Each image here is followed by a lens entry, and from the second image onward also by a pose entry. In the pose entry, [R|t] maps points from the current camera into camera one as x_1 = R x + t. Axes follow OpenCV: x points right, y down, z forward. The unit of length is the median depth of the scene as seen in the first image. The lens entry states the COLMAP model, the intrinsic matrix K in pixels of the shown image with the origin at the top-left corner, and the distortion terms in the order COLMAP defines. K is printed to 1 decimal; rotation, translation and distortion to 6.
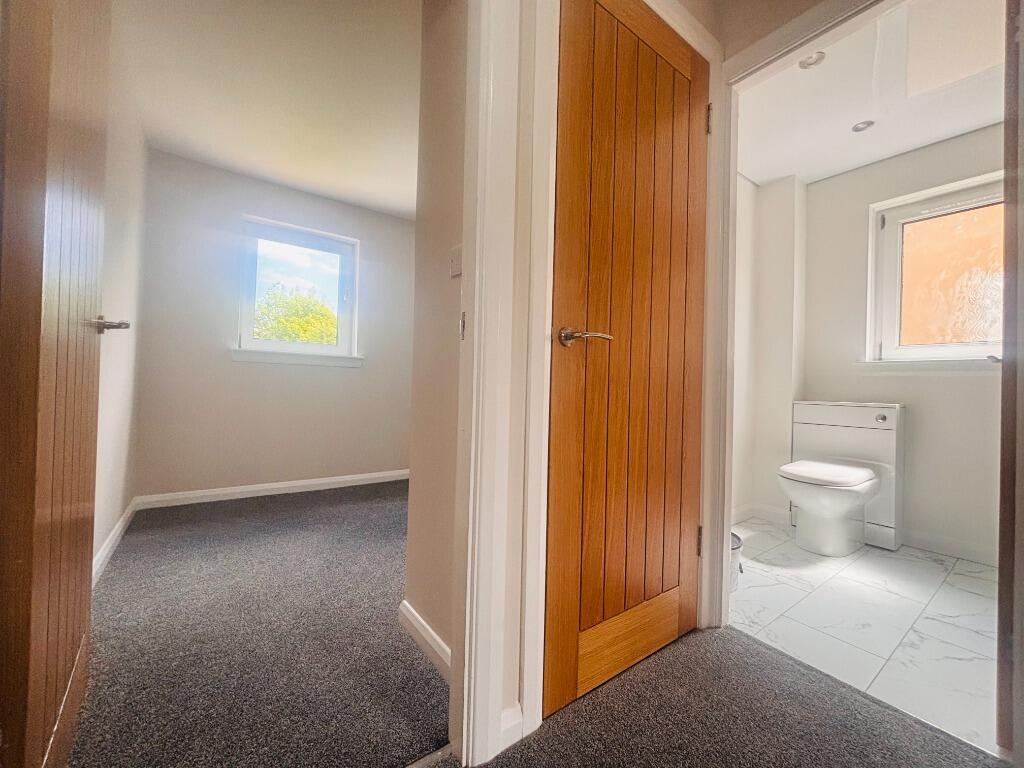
lens RADIAL K [[412.1, 0, 512.0], [0, 412.1, 384.0], [0, 0, 1]] dist [0.000728, 0.000891]
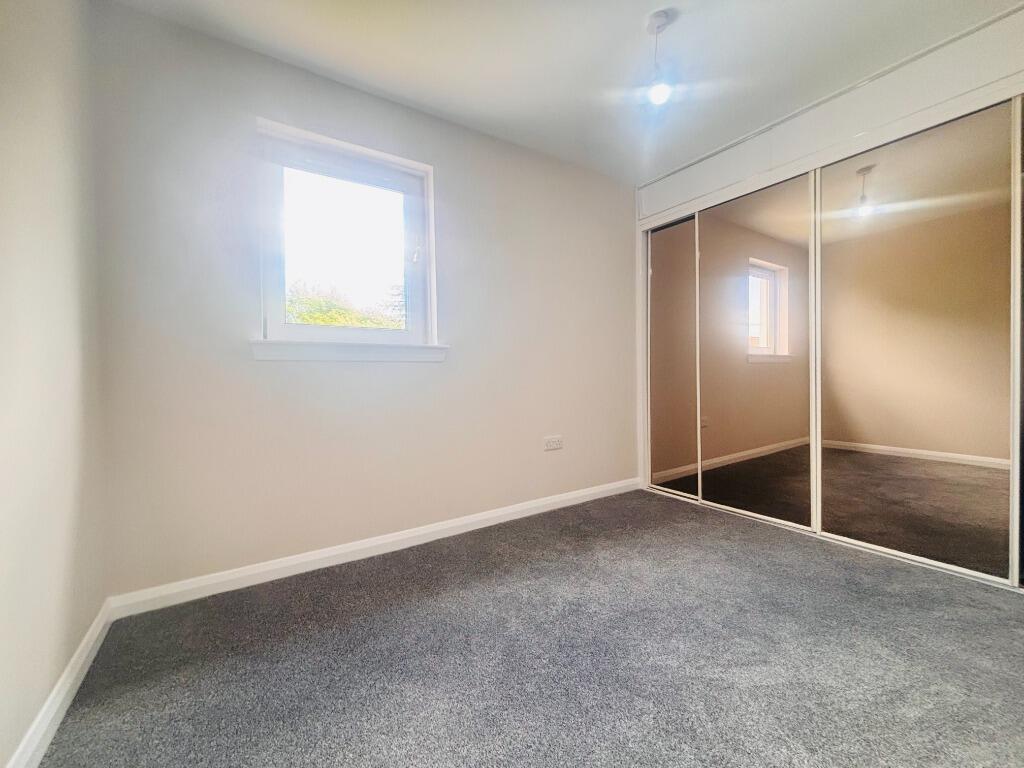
lens RADIAL K [[412.1, 0, 512.0], [0, 412.1, 384.0], [0, 0, 1]] dist [0.000728, 0.000891]
pose [[0.997848, -0.041944, -0.050404, -0.227621], [0.043422, 0.998648, 0.028586, -0.018436], [0.049137, -0.030713, 0.998320, 0.344575]]
